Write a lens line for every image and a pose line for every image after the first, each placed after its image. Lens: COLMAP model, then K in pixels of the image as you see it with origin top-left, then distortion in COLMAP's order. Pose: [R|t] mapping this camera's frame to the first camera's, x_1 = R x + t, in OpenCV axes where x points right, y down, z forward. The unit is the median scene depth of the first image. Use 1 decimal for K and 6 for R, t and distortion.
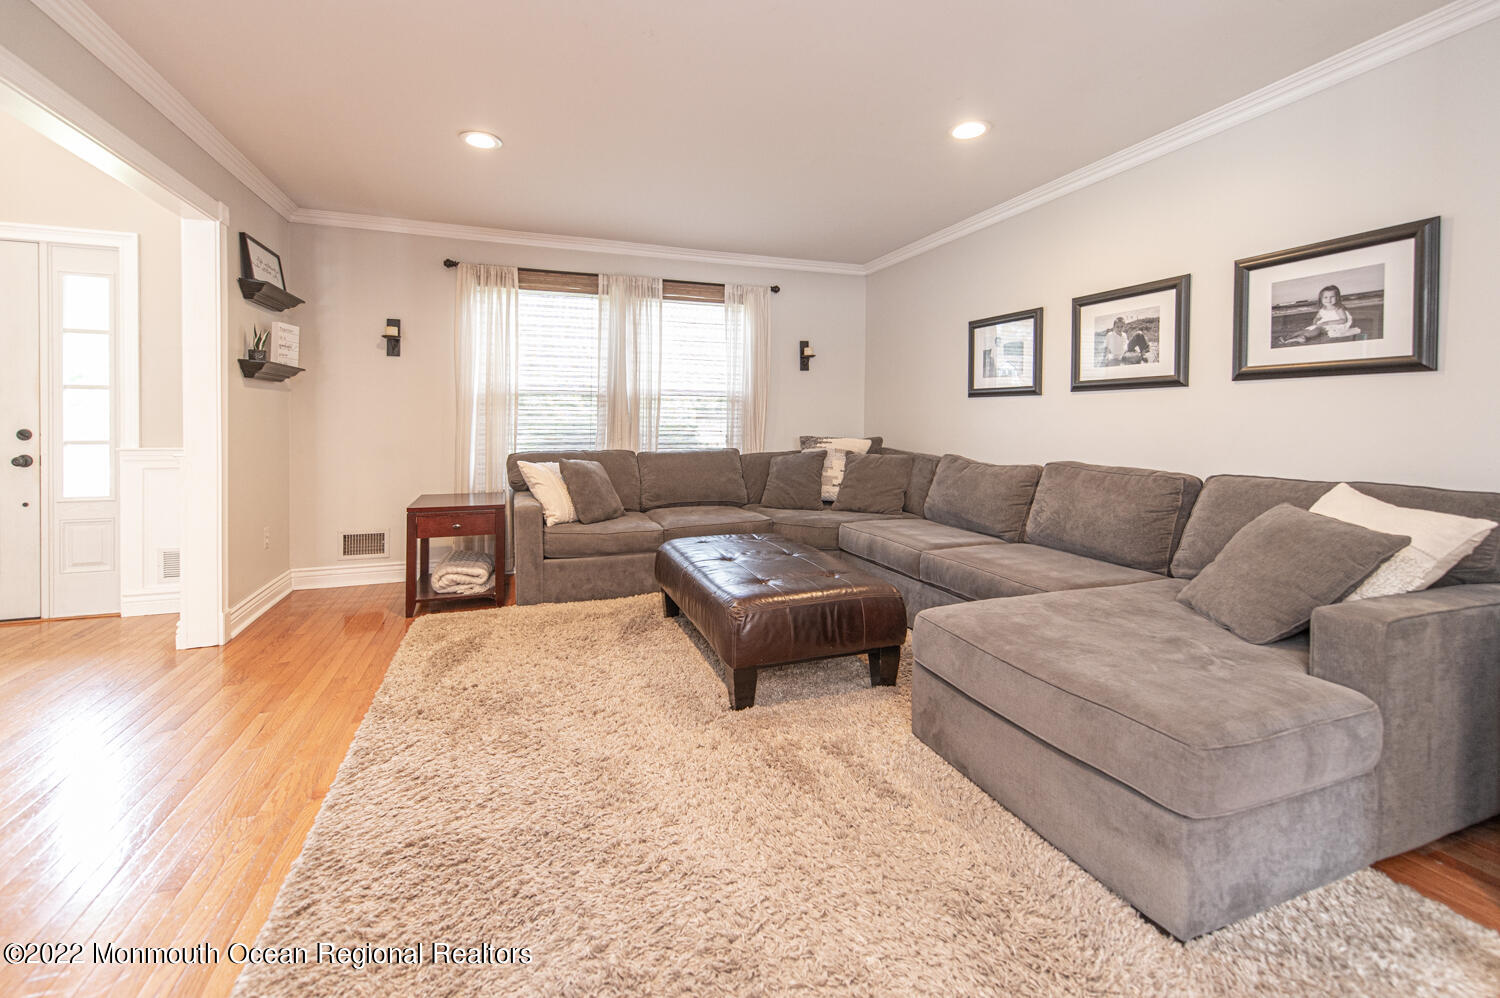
lens RADIAL K [[603.3, 0, 750.0], [0, 603.3, 499.0], [0, 0, 1]] dist [-0.013258, -0.005045]
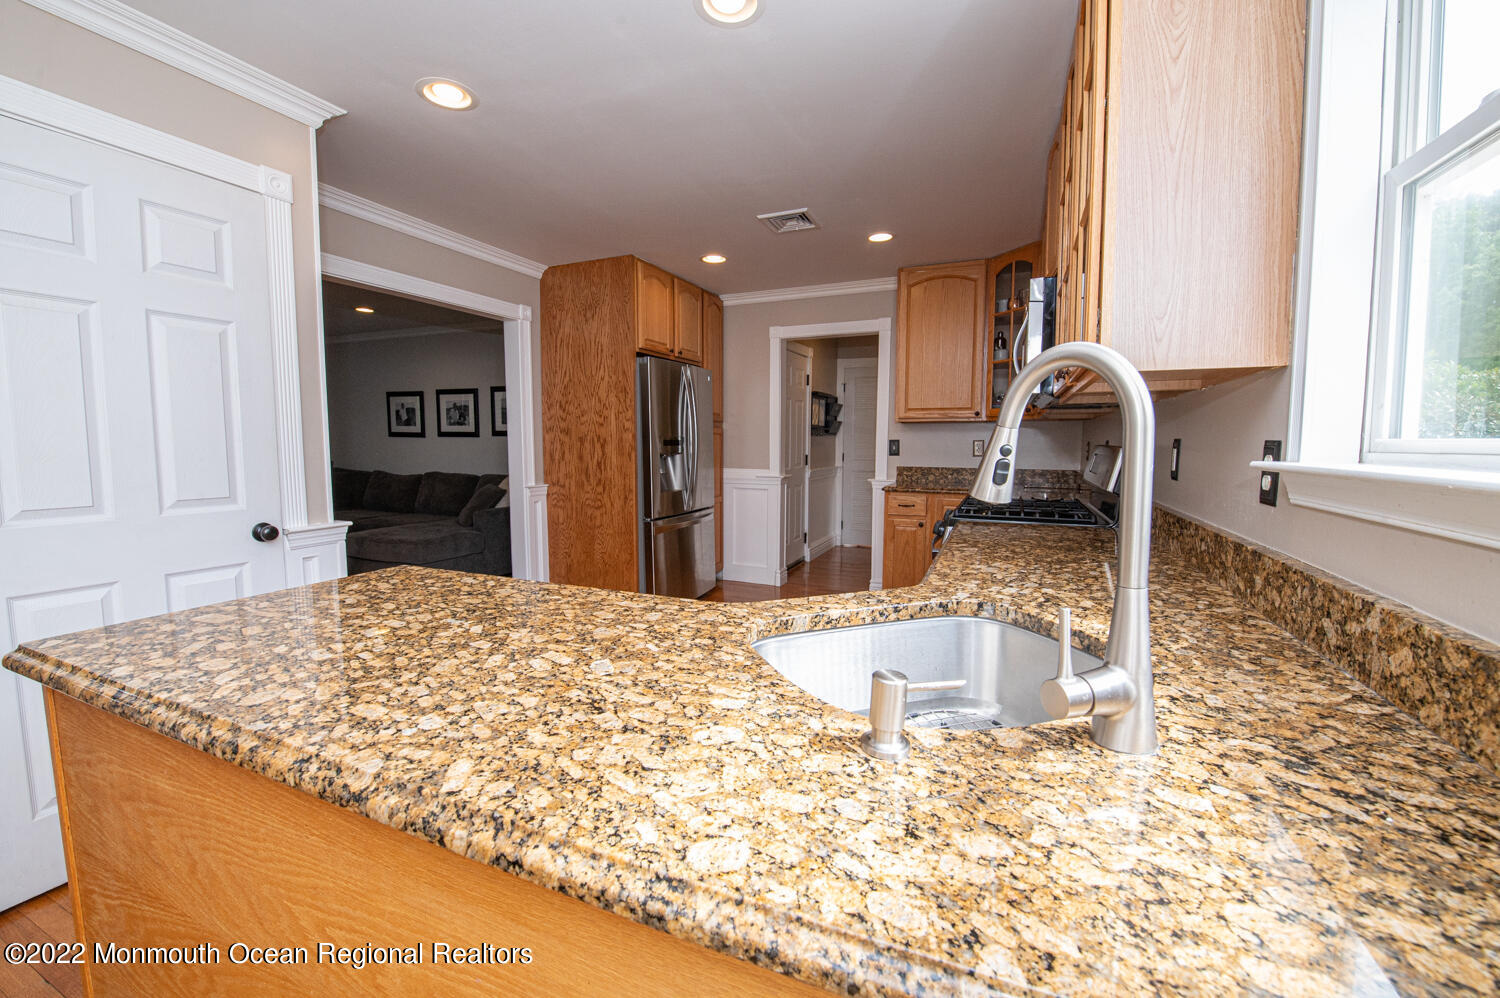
lens RADIAL K [[603.3, 0, 750.0], [0, 603.3, 499.0], [0, 0, 1]] dist [-0.013258, -0.005045]
pose [[0.711562, -0.061941, 0.699887, -0.143105], [0.081093, 0.996690, 0.005763, 0.105491], [-0.697928, 0.052655, 0.714230, -1.197024]]
